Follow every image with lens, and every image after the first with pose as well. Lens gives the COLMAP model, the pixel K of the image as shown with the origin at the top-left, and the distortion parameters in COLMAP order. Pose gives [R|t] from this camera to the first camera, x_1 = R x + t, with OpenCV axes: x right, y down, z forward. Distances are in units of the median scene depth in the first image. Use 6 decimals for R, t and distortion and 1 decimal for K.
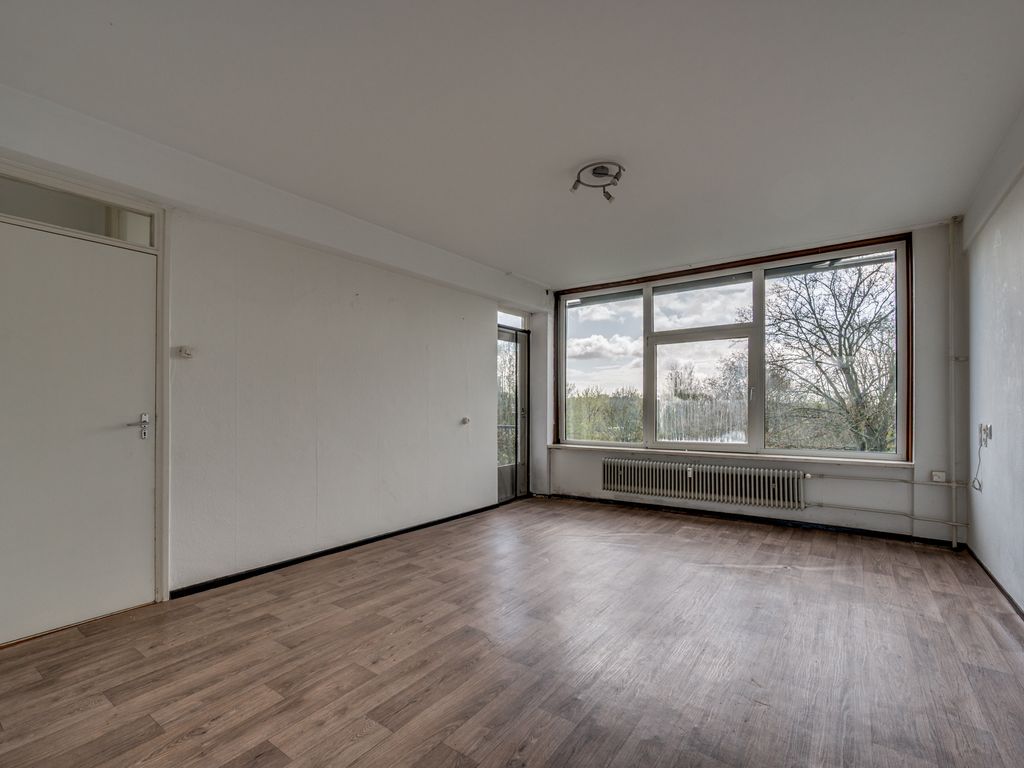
lens RADIAL K [[462.4, 0, 516.9], [0, 462.4, 402.4], [0, 0, 1]] dist [0.020355, 0.000637]
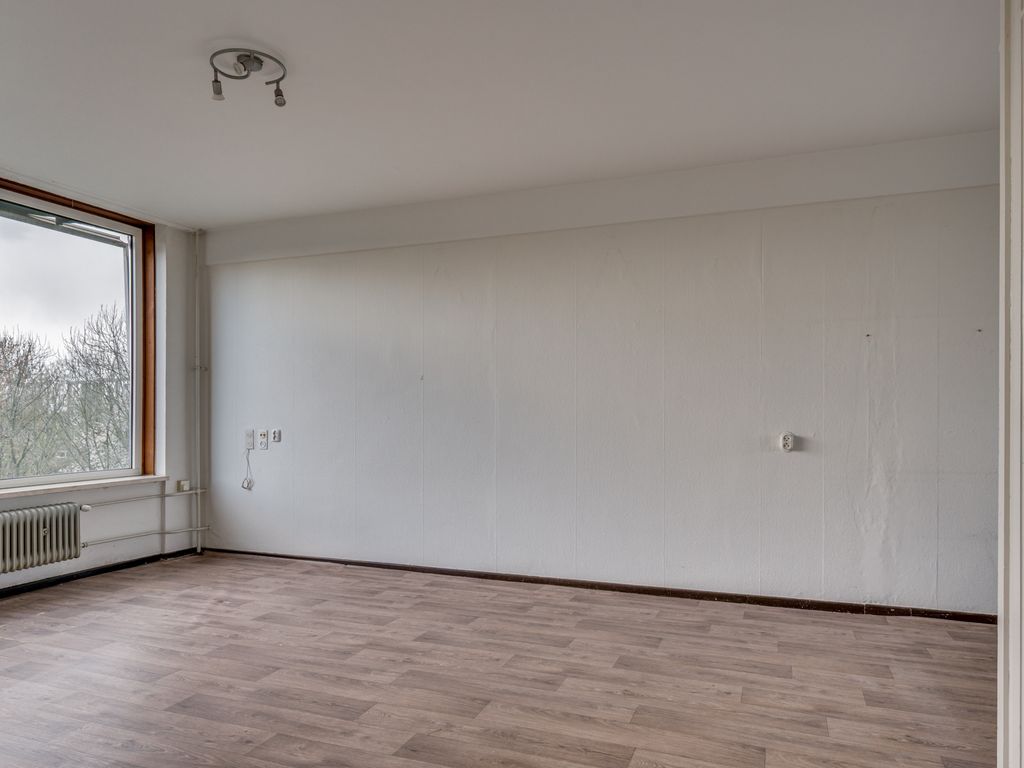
lens RADIAL K [[693.2, 0, 518.1], [0, 693.2, 384.7], [0, 0, 1]] dist [-0.004083, -0.000124]
pose [[-0.241852, 0.048722, 0.969089, -0.668655], [-0.007738, 0.998610, -0.052137, 0.016746], [-0.970282, -0.020109, -0.241138, 0.658349]]
